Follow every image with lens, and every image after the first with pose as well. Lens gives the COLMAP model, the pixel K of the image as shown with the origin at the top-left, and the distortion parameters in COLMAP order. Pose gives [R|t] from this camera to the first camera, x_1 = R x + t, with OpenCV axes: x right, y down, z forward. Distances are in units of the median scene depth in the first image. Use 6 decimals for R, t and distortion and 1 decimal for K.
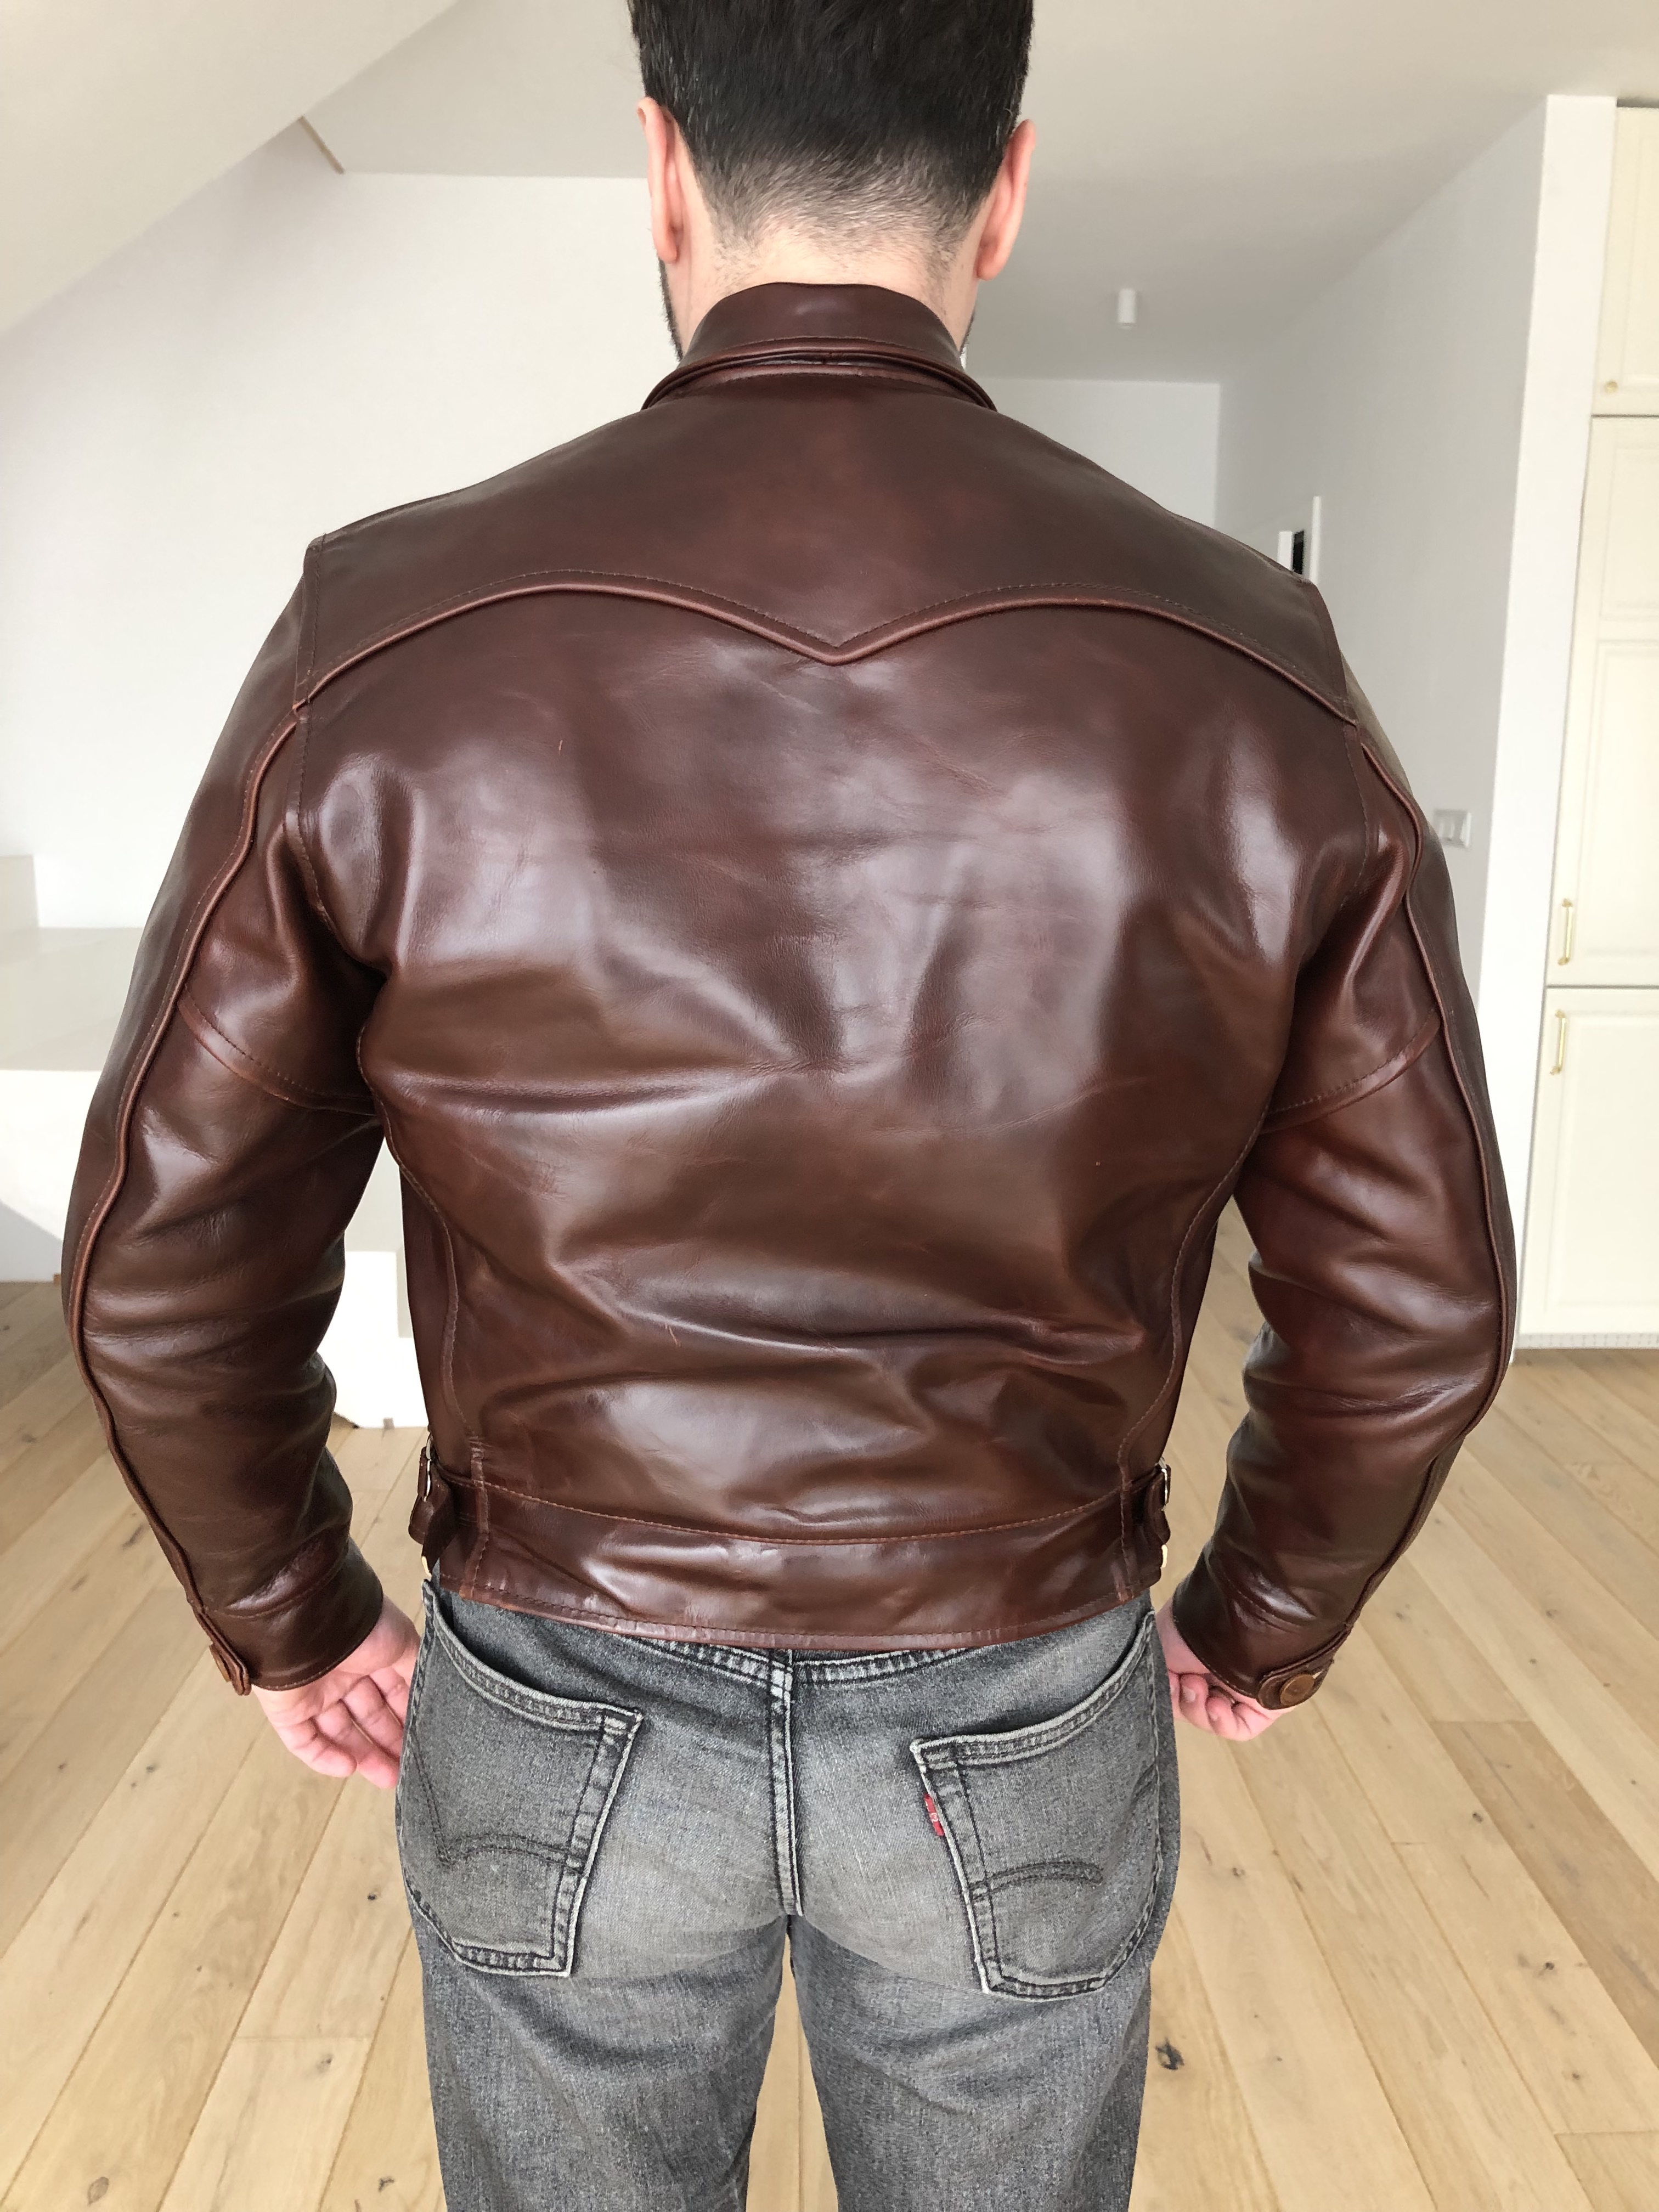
lens RADIAL K [[1841.5, 0, 823.1], [0, 1841.5, 1085.4], [0, 0, 1]] dist [0.009852, -0.007242]
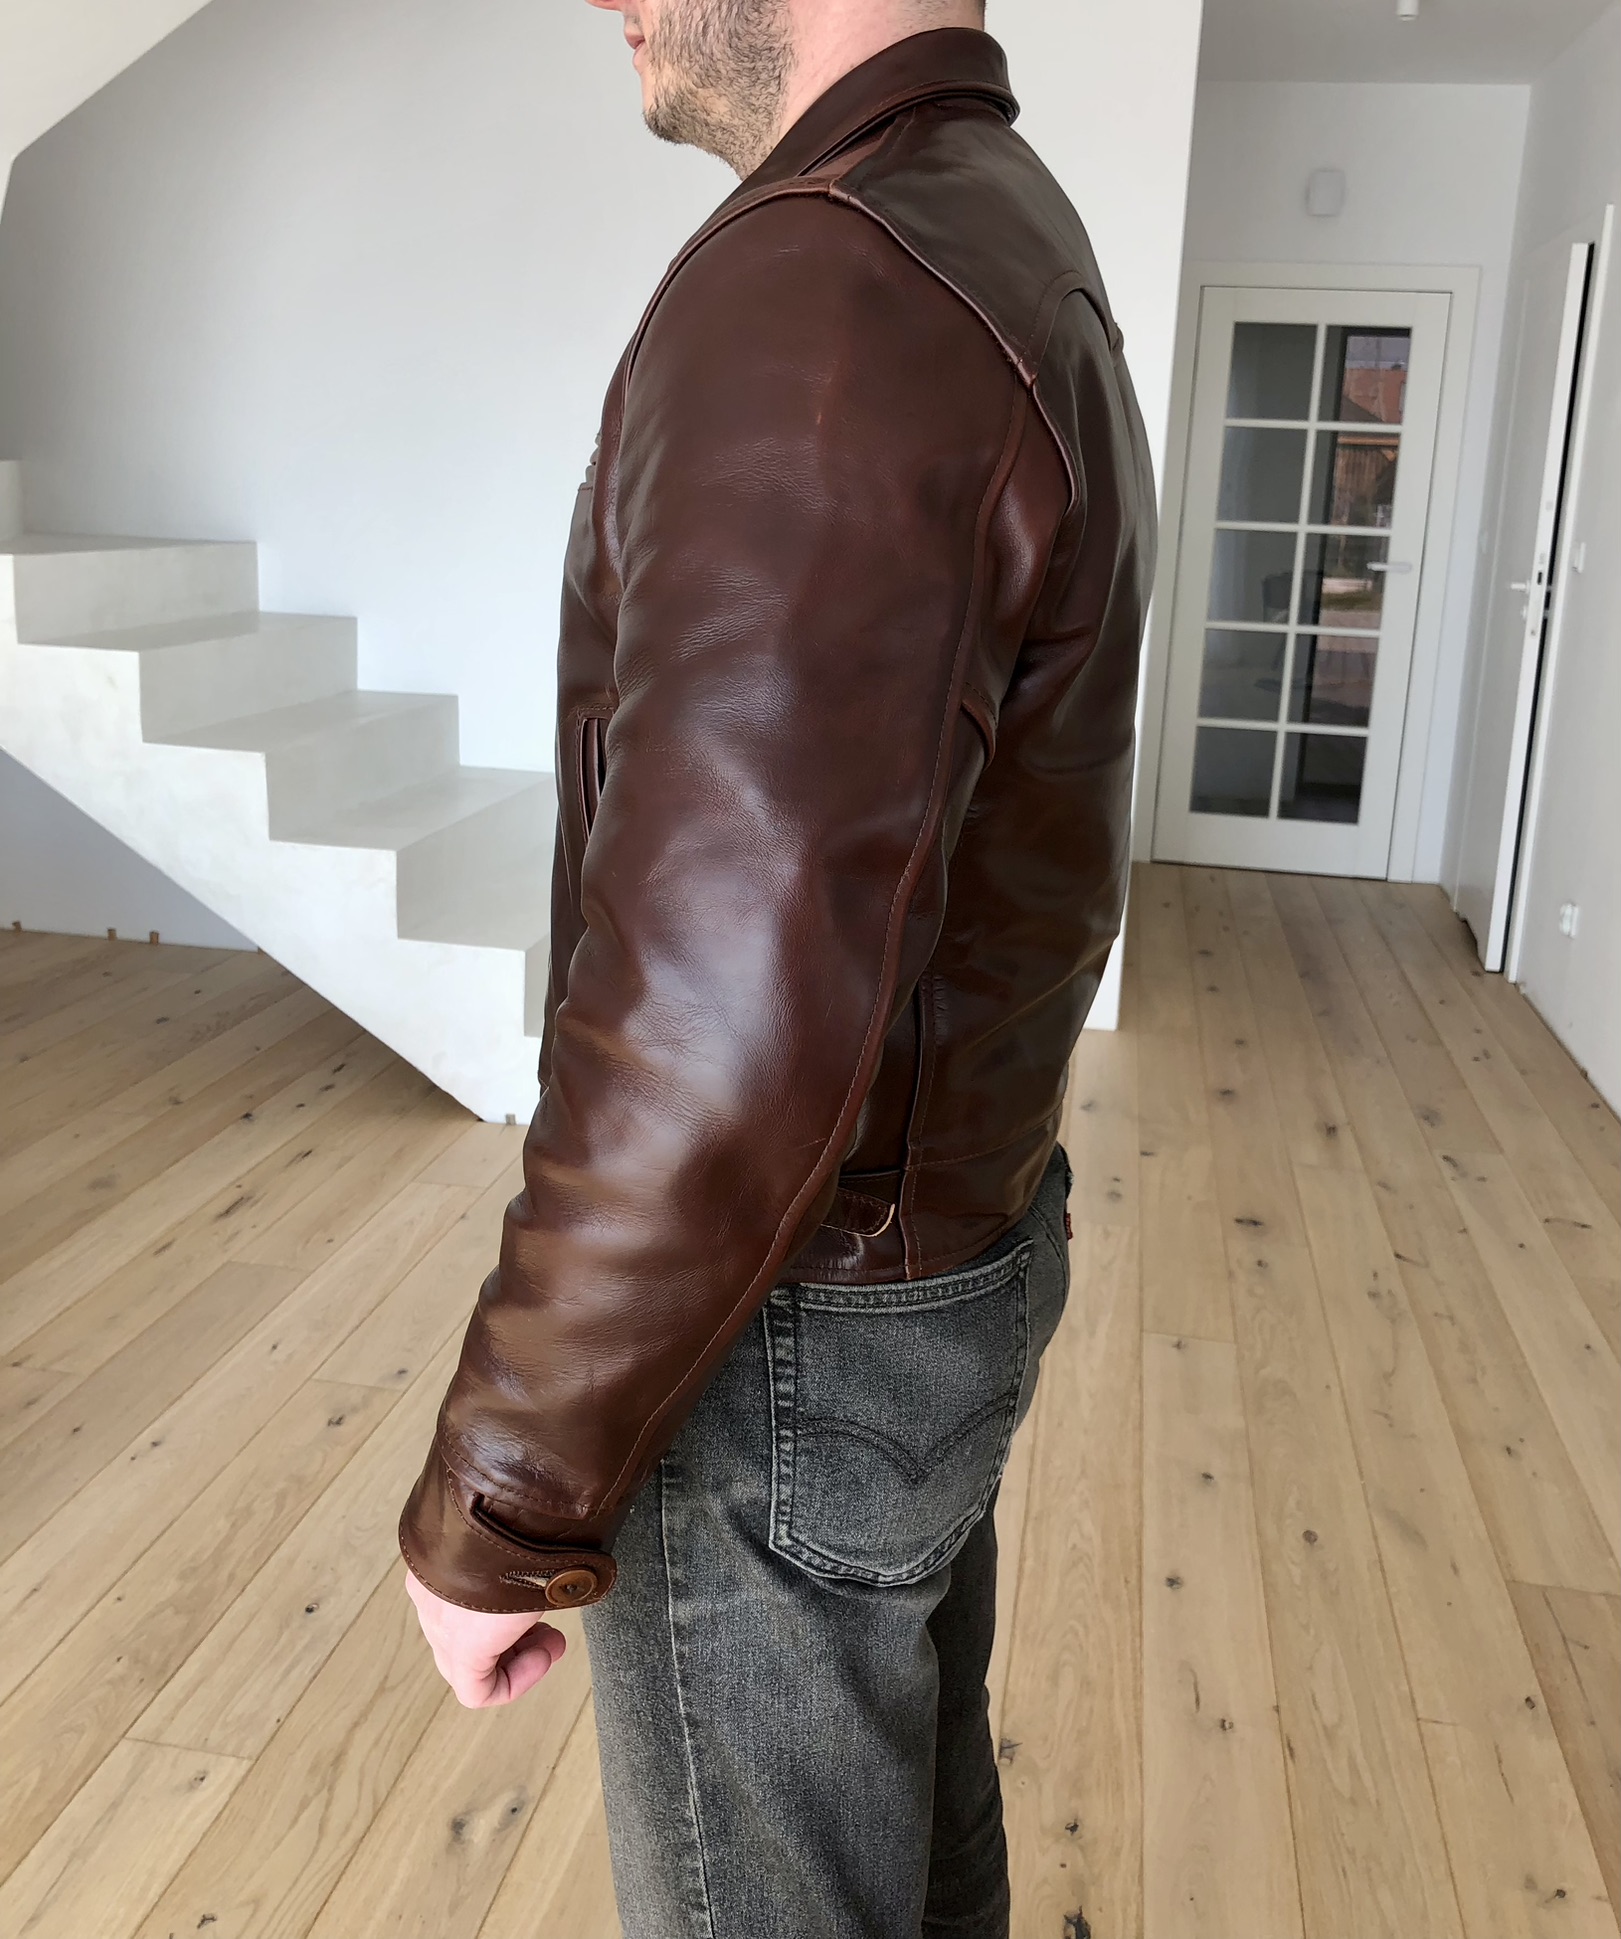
lens RADIAL K [[1791.1, 0, 813.7], [0, 1791.1, 857.4], [0, 0, 1]] dist [0.005067, 0.000000]
pose [[0.980010, 0.071736, -0.185564, 0.176651], [-0.066249, 0.997167, 0.035612, -0.010131], [0.187593, -0.022607, 0.981987, 0.132624]]
